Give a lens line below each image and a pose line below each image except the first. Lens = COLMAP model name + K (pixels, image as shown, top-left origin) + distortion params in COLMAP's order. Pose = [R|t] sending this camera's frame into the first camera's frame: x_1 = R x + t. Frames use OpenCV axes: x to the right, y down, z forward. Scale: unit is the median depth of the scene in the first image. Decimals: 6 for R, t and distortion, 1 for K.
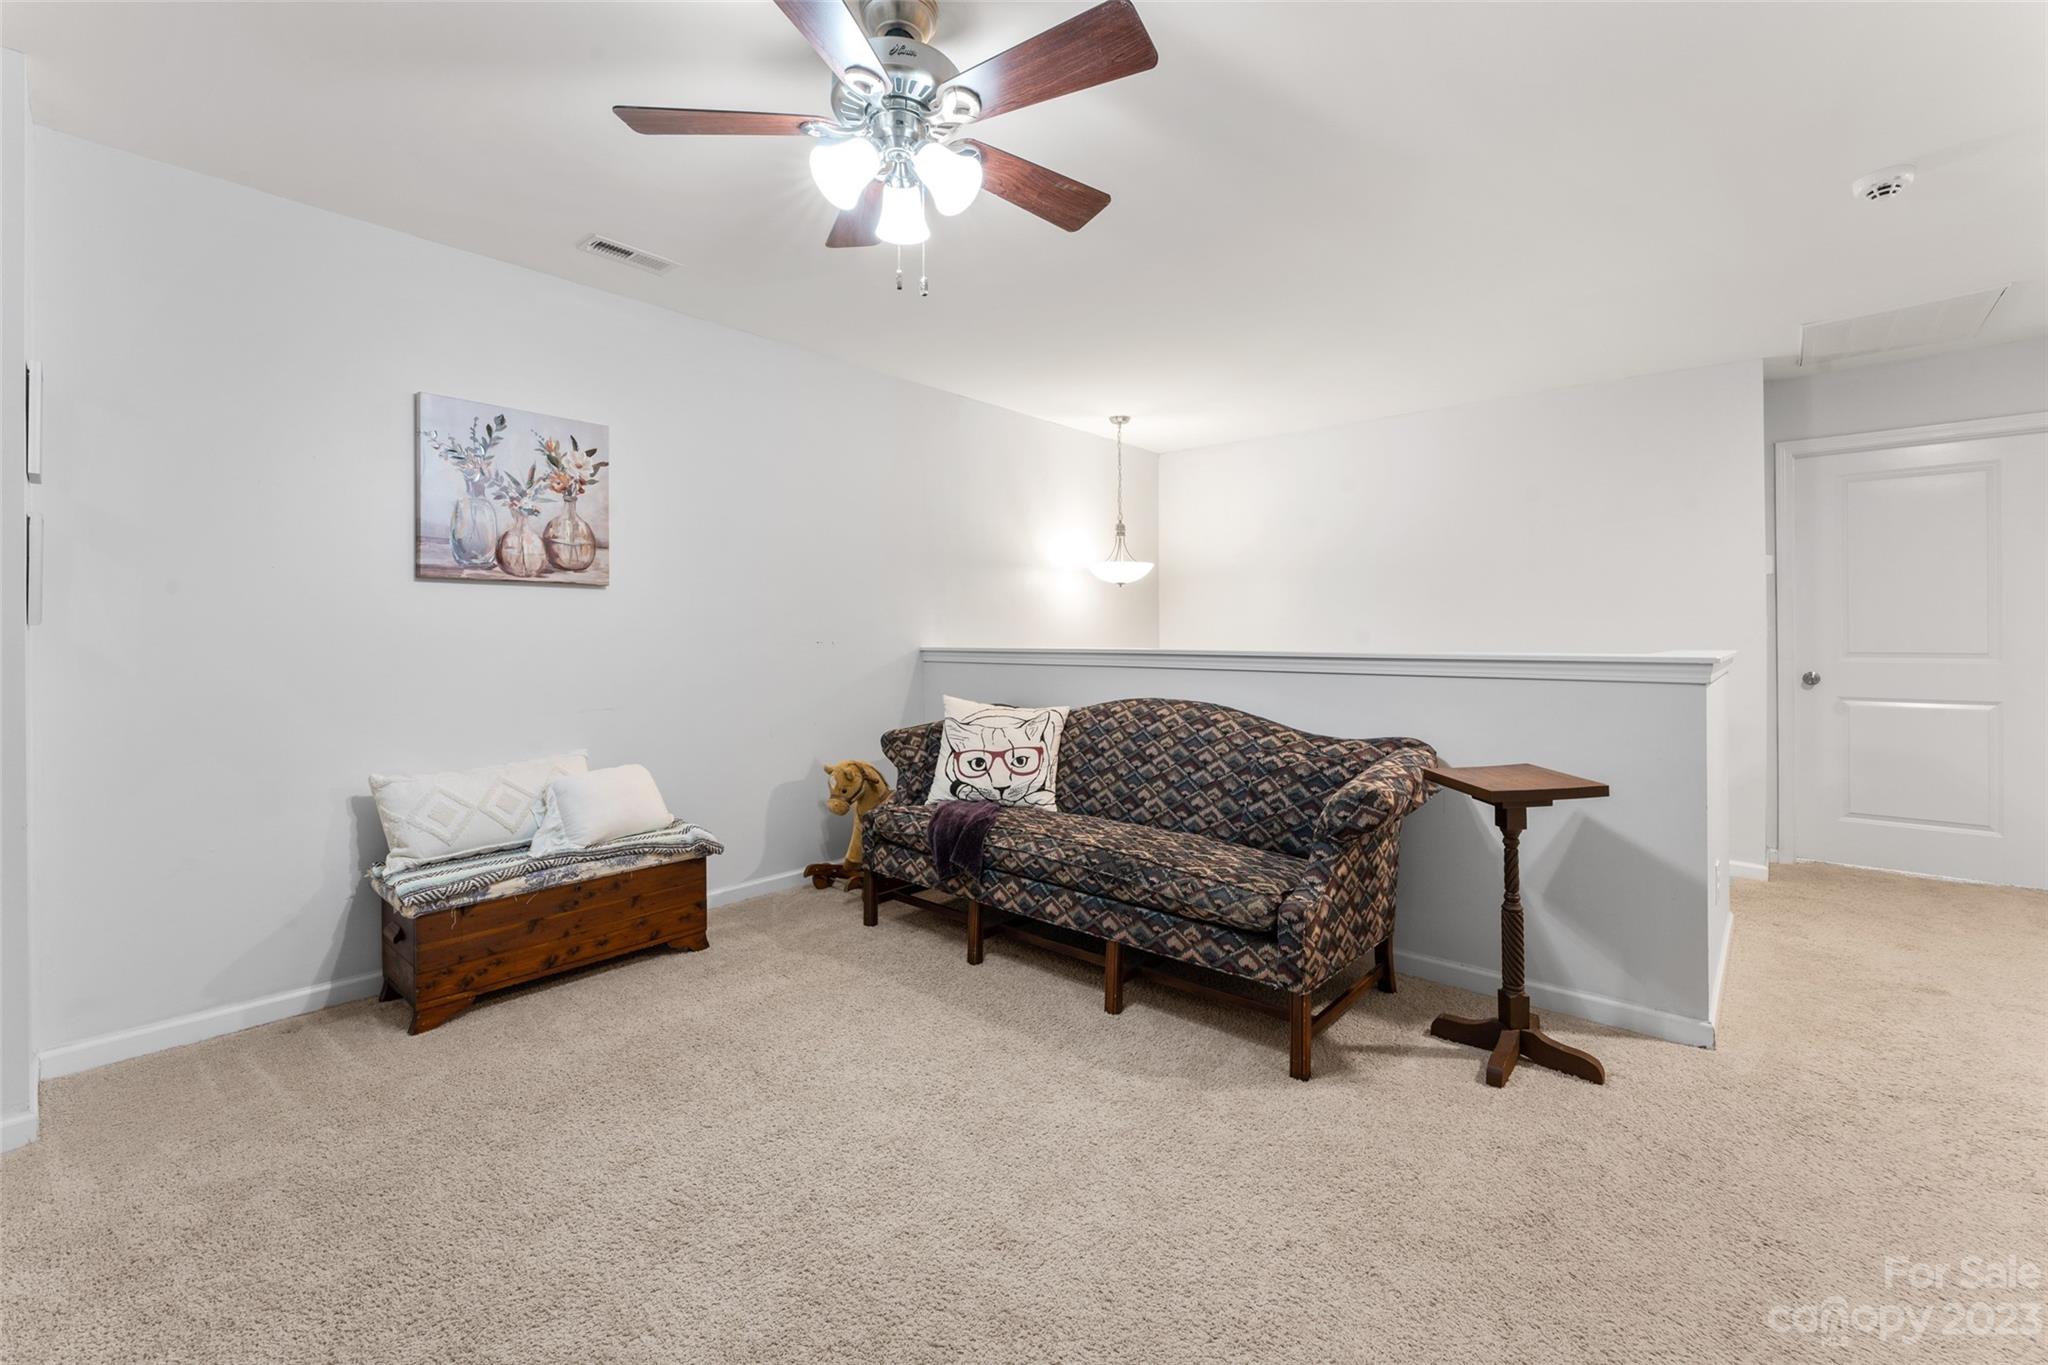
lens RADIAL K [[845.8, 0, 1041.8], [0, 845.8, 638.8], [0, 0, 1]] dist [-0.004694, 0.001487]
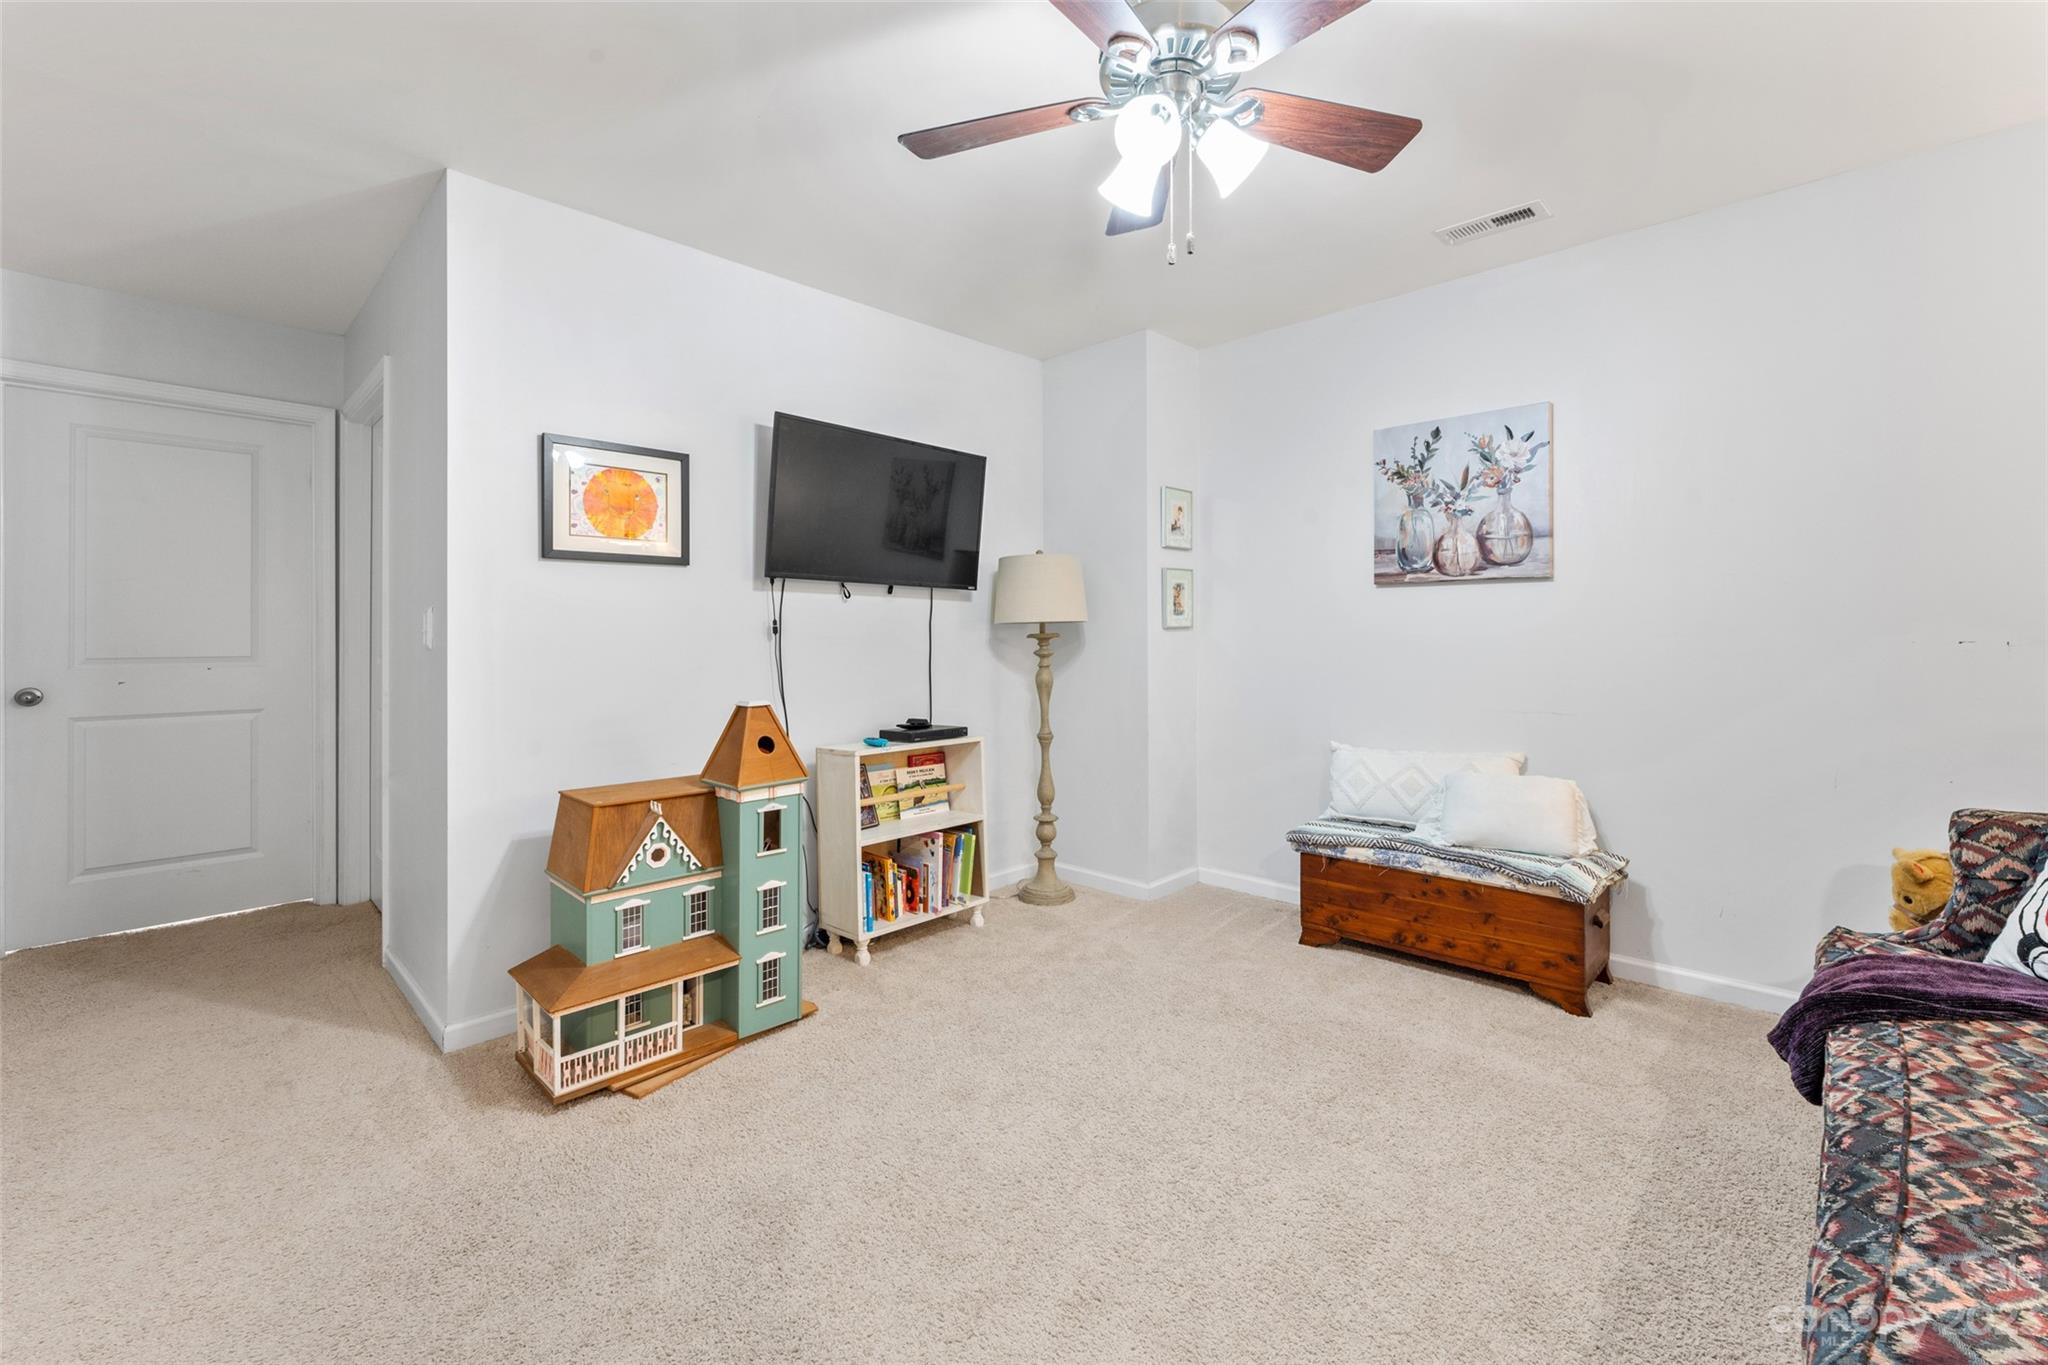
lens RADIAL K [[845.8, 0, 1019.2], [0, 845.8, 634.9], [0, 0, 1]] dist [-0.004694, 0.001487]
pose [[-0.054068, 0.000357, -0.998537, 0.460628], [0.000386, 1.000000, 0.000337, -0.001489], [0.998537, -0.000367, -0.054068, 0.522088]]
